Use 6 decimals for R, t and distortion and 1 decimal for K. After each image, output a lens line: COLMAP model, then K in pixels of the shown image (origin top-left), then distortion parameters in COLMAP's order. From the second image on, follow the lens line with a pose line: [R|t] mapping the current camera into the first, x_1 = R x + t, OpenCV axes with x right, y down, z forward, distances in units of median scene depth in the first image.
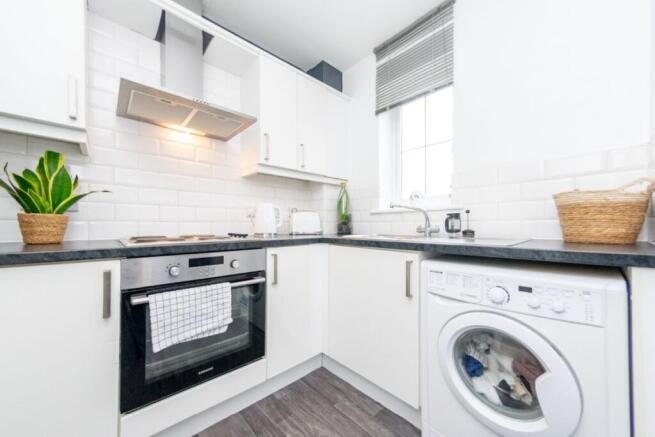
lens RADIAL K [[246.5, 0, 337.0], [0, 246.5, 228.5], [0, 0, 1]] dist [0.015667, -0.001716]
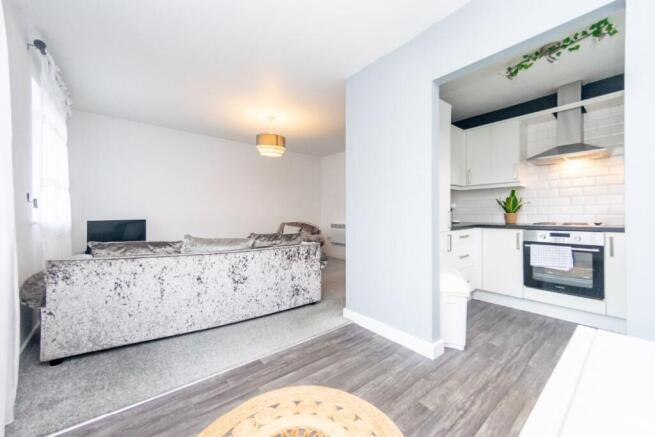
lens RADIAL K [[246.5, 0, 345.2], [0, 246.5, 220.6], [0, 0, 1]] dist [0.015667, -0.001716]
pose [[-0.043998, 0.025201, -0.998714, 1.538168], [-0.003409, 0.999672, 0.025375, -0.032485], [0.999026, 0.004521, -0.043898, -0.666261]]
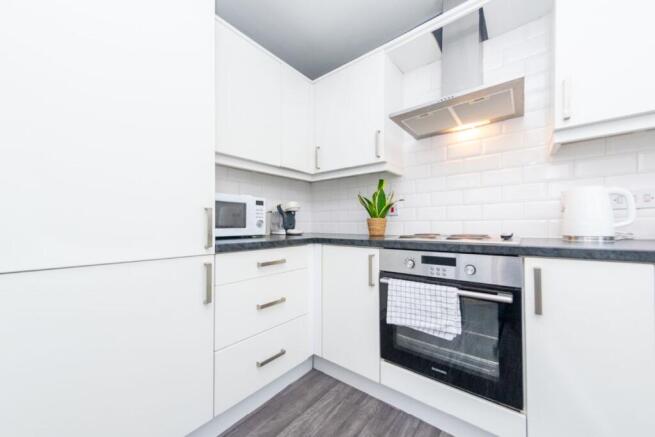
lens RADIAL K [[246.5, 0, 313.3], [0, 246.5, 228.3], [0, 0, 1]] dist [0.015667, -0.001716]
pose [[0.087409, 0.012278, -0.996097, 0.390854], [-0.005908, 0.999913, 0.011806, -0.005461], [0.996155, 0.004853, 0.087474, 0.388087]]
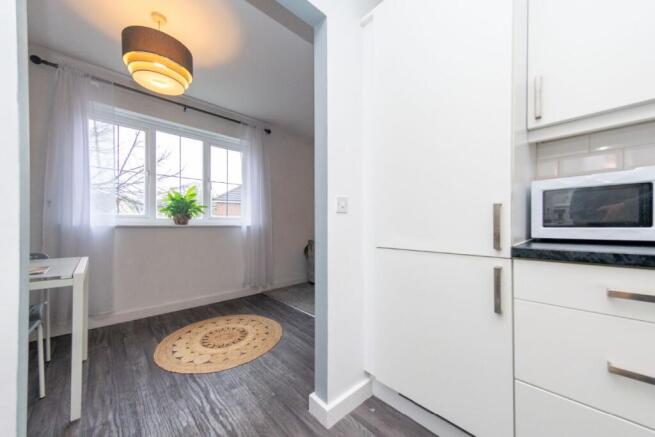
lens RADIAL K [[246.5, 0, 344.7], [0, 246.5, 225.3], [0, 0, 1]] dist [0.015667, -0.001716]
pose [[-0.999835, 0.002145, -0.018064, -0.034116], [0.001981, 0.999957, 0.009087, -0.005056], [0.018083, 0.009049, -0.999796, 0.846342]]
